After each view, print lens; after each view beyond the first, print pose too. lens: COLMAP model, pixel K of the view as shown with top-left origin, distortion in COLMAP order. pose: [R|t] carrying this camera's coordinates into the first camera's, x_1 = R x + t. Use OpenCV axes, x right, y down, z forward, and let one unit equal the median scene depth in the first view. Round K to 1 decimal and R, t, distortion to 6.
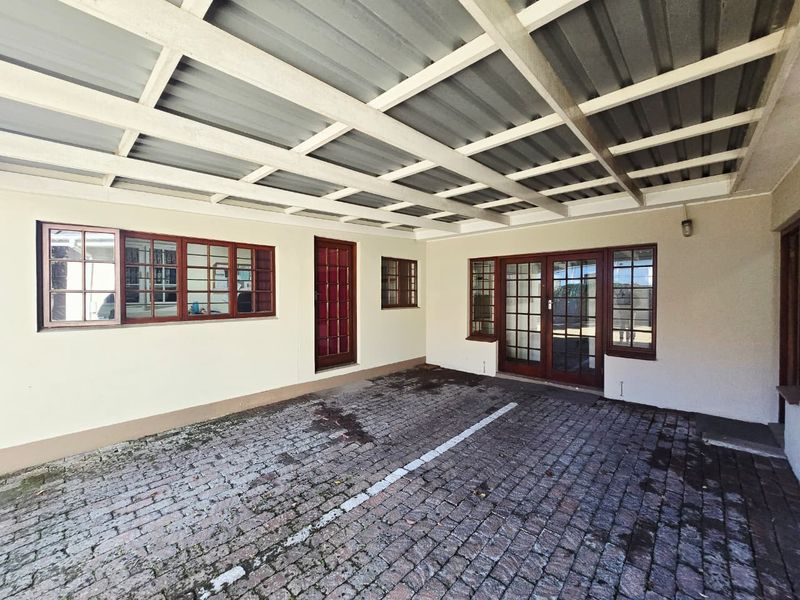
lens RADIAL K [[327.9, 0, 401.7], [0, 327.9, 298.3], [0, 0, 1]] dist [-0.002215, 0.000468]
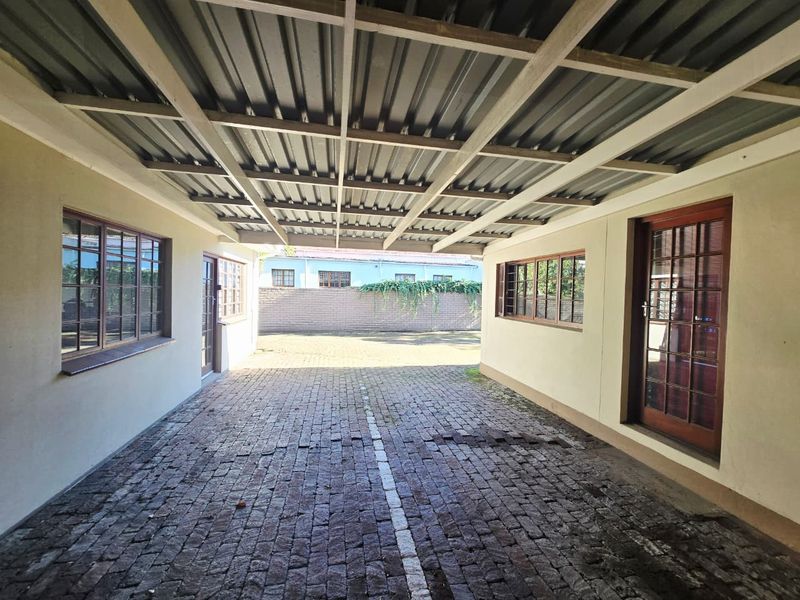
lens RADIAL K [[327.9, 0, 401.7], [0, 327.9, 298.3], [0, 0, 1]] dist [-0.002215, 0.000468]
pose [[-0.594774, 0.001095, -0.803892, 0.707920], [-0.036245, 0.998946, 0.028177, -0.040838], [0.803075, 0.045896, -0.594107, 1.320176]]
